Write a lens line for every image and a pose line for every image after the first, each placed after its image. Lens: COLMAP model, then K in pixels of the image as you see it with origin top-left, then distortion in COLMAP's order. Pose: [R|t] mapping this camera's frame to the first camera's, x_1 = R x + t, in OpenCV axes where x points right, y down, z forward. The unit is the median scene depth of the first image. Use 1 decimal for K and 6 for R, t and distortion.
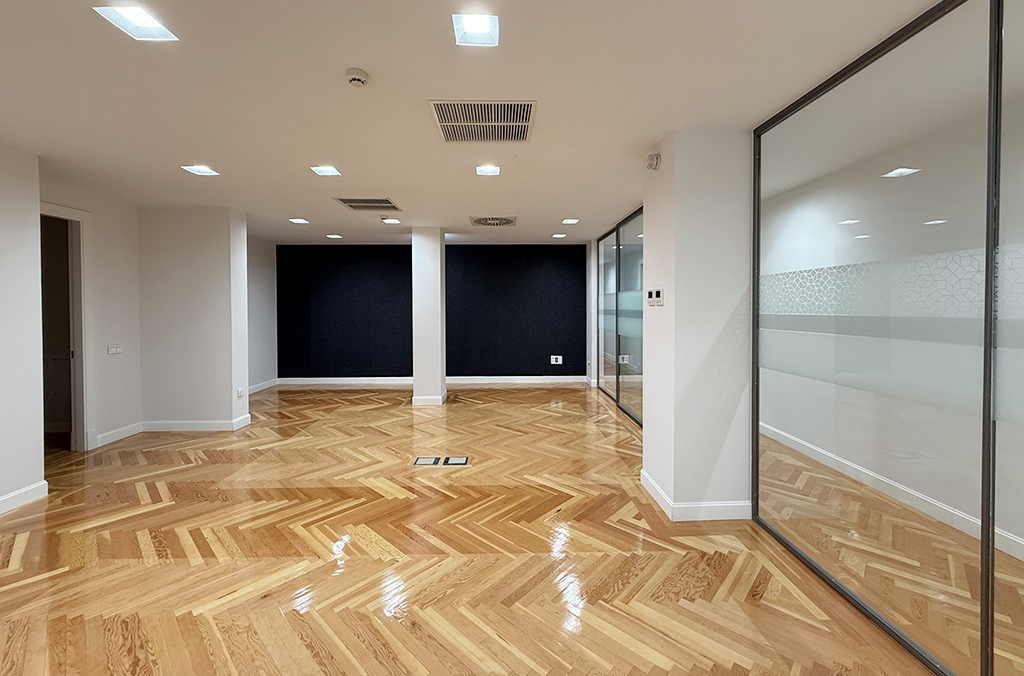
lens RADIAL K [[403.6, 0, 512.0], [0, 403.6, 338.0], [0, 0, 1]] dist [0.000463, 0.000046]
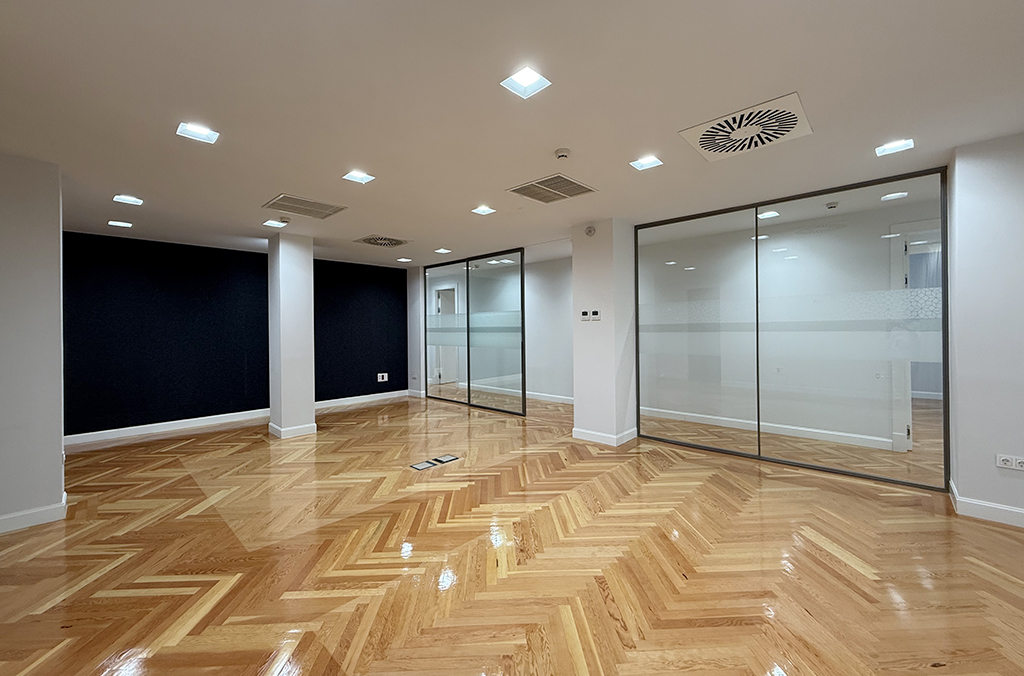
lens RADIAL K [[395.7, 0, 513.7], [0, 395.7, 358.9], [0, 0, 1]] dist [-0.000077, -0.000083]
pose [[0.711660, -0.061292, 0.699846, -0.618718], [0.065286, 0.997646, 0.020985, 0.012740], [-0.699484, 0.030756, 0.713986, 0.058569]]
